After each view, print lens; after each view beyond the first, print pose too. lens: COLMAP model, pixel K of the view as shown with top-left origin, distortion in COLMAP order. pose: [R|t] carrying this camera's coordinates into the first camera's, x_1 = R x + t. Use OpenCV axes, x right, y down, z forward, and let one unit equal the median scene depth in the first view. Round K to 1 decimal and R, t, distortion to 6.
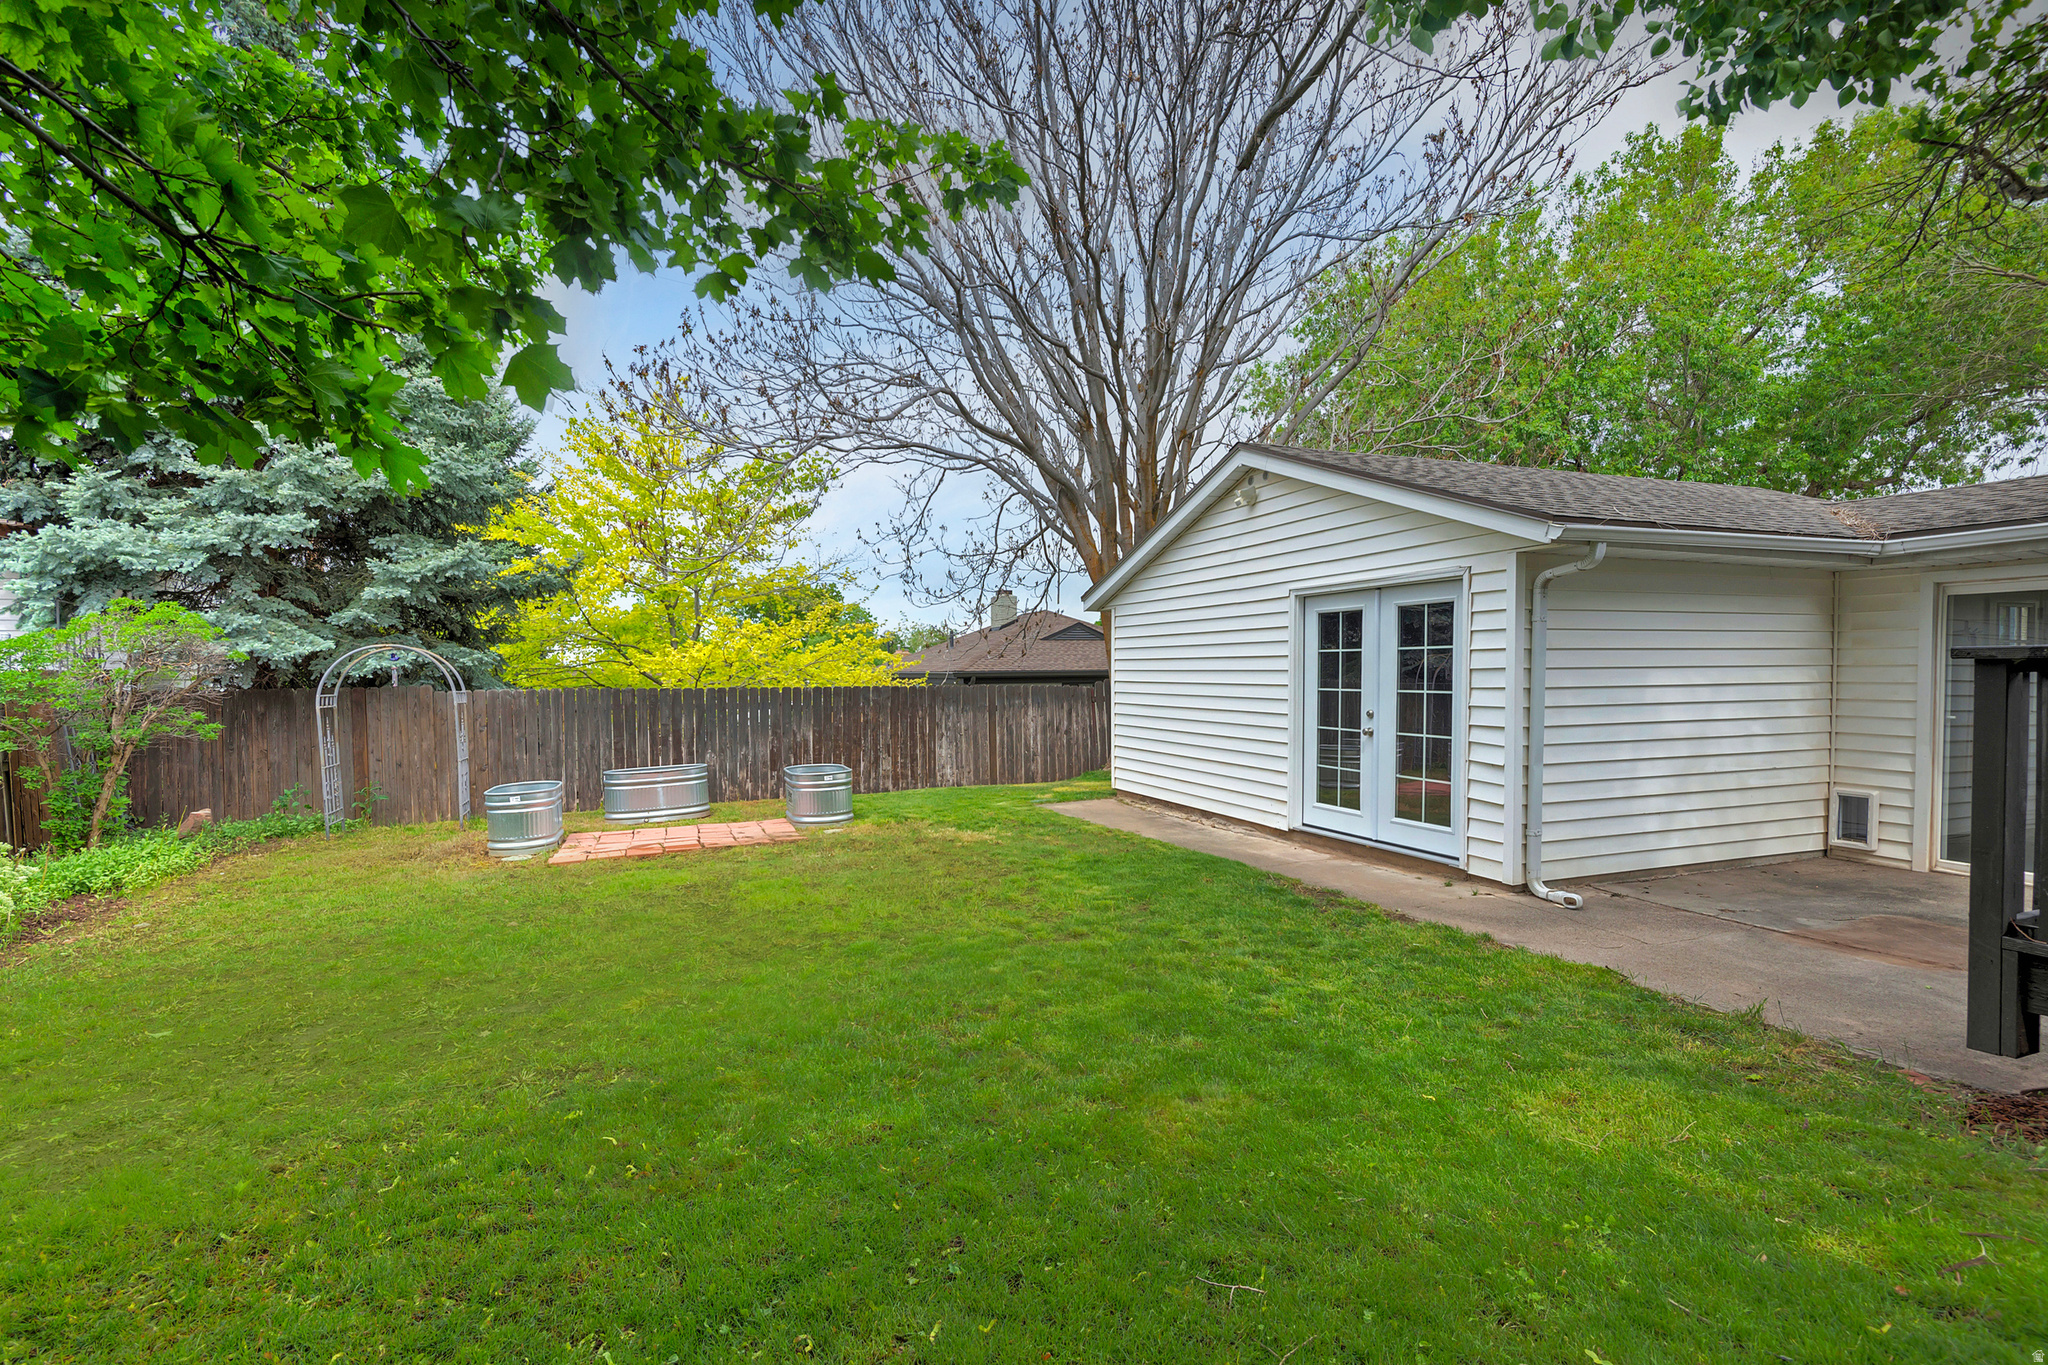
lens RADIAL K [[934.1, 0, 972.5], [0, 934.1, 682.9], [0, 0, 1]] dist [0.010920, -0.005002]
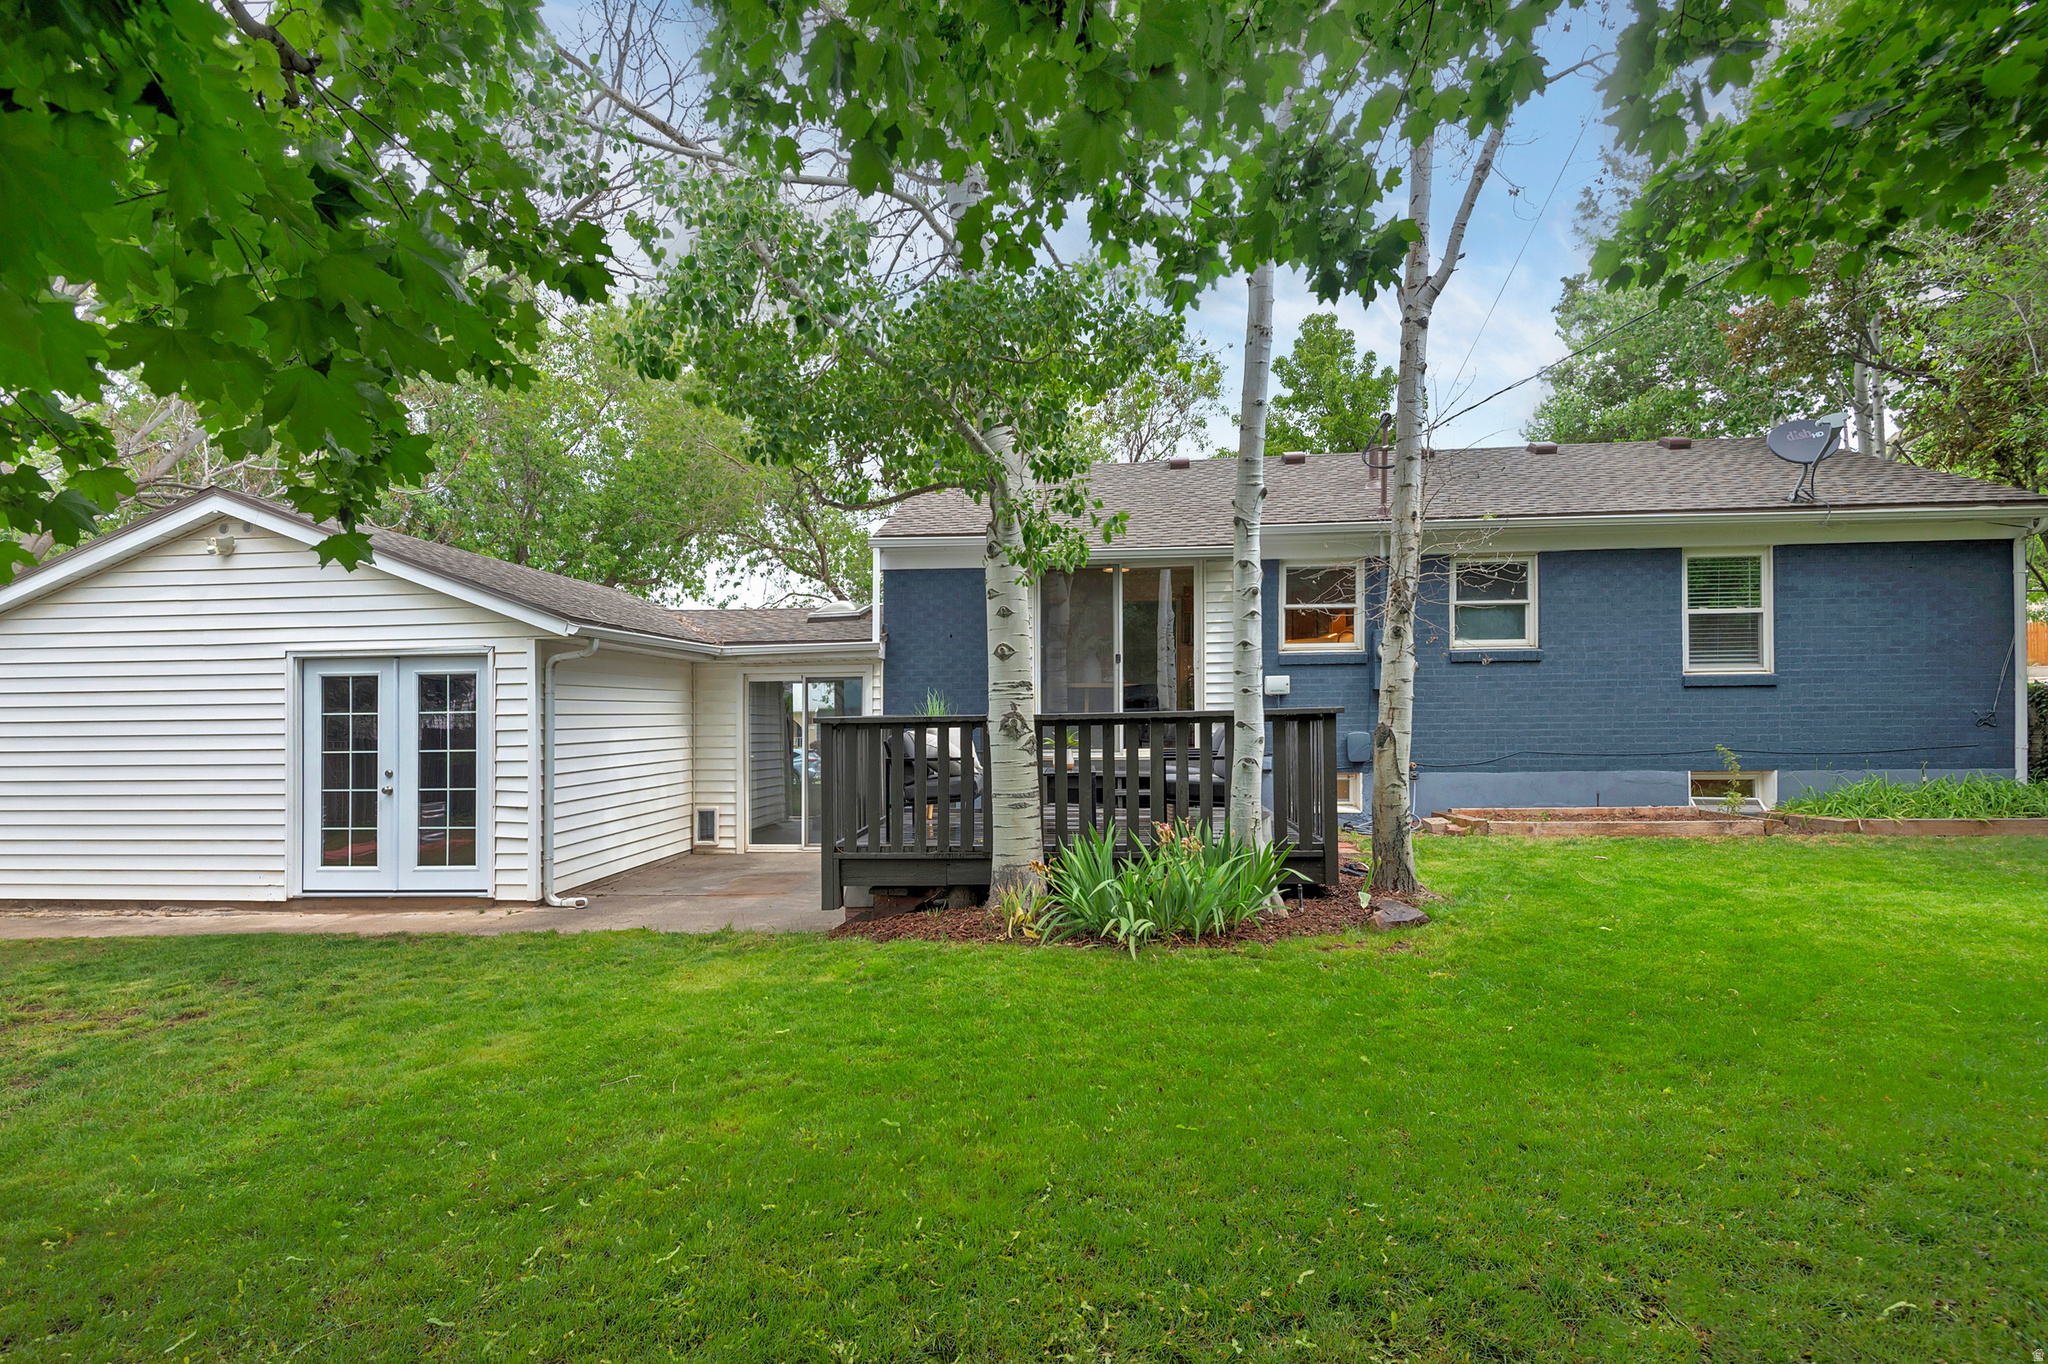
lens RADIAL K [[1038.0, 0, 1005.5], [0, 1038.0, 710.0], [0, 0, 1]] dist [0.017870, -0.008516]
pose [[0.429675, 0.004875, 0.902971, -0.374102], [0.023503, 0.999586, -0.016580, -0.003540], [-0.902678, 0.028346, 0.429382, -0.163689]]
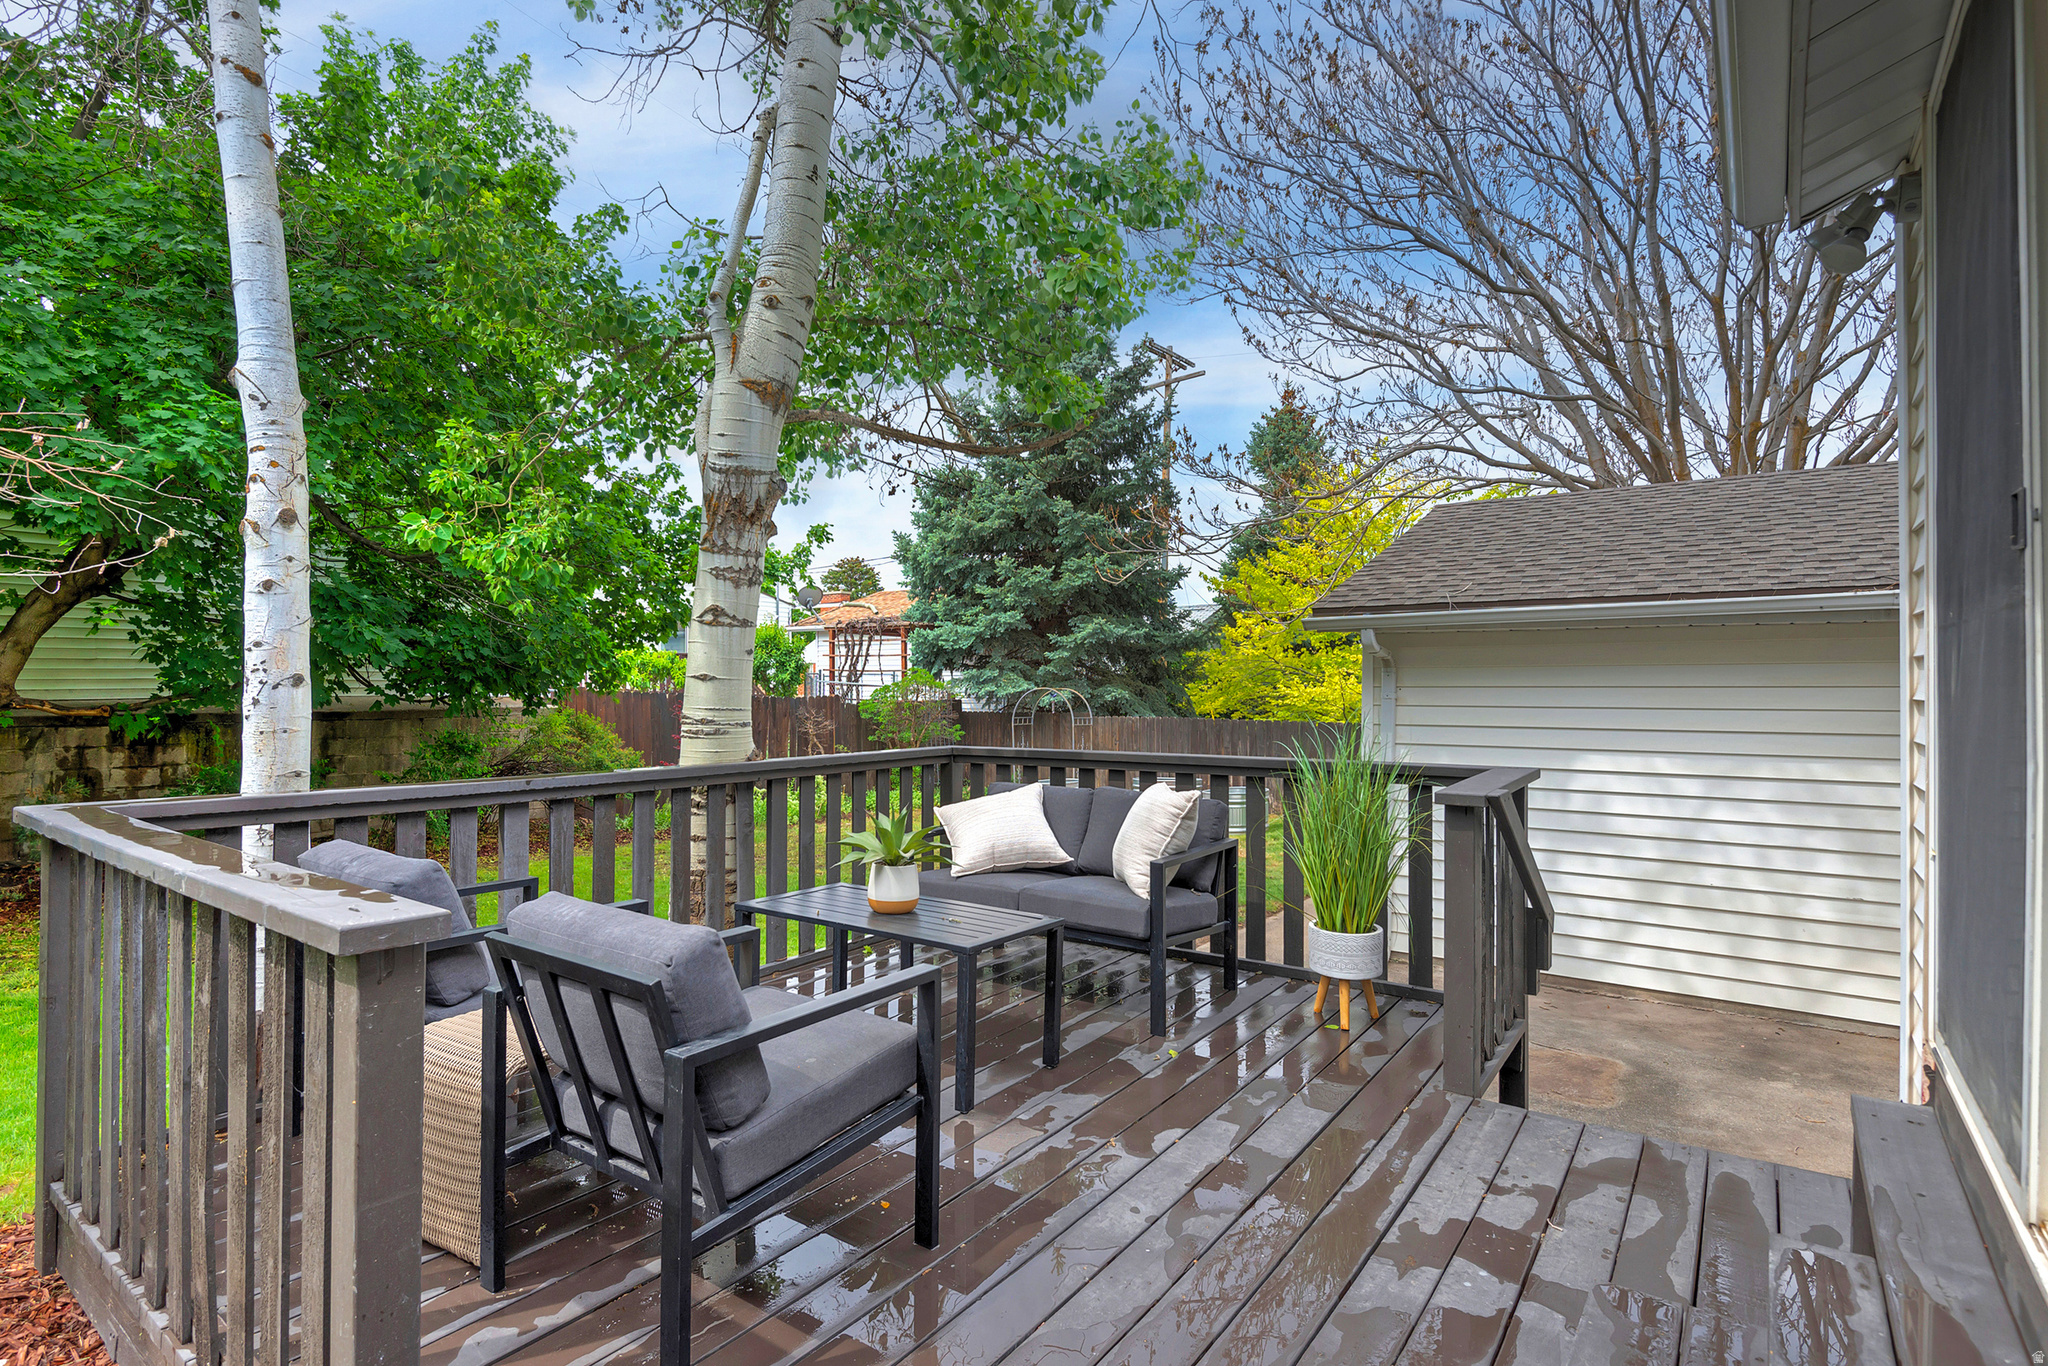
lens RADIAL K [[1042.9, 0, 1034.7], [0, 1042.9, 670.8], [0, 0, 1]] dist [-0.003289, -0.002306]
pose [[0.538053, -0.003352, -0.842904, 0.960639], [-0.013867, 0.999822, -0.012828, -0.053931], [0.842797, 0.018590, 0.537910, 0.025819]]
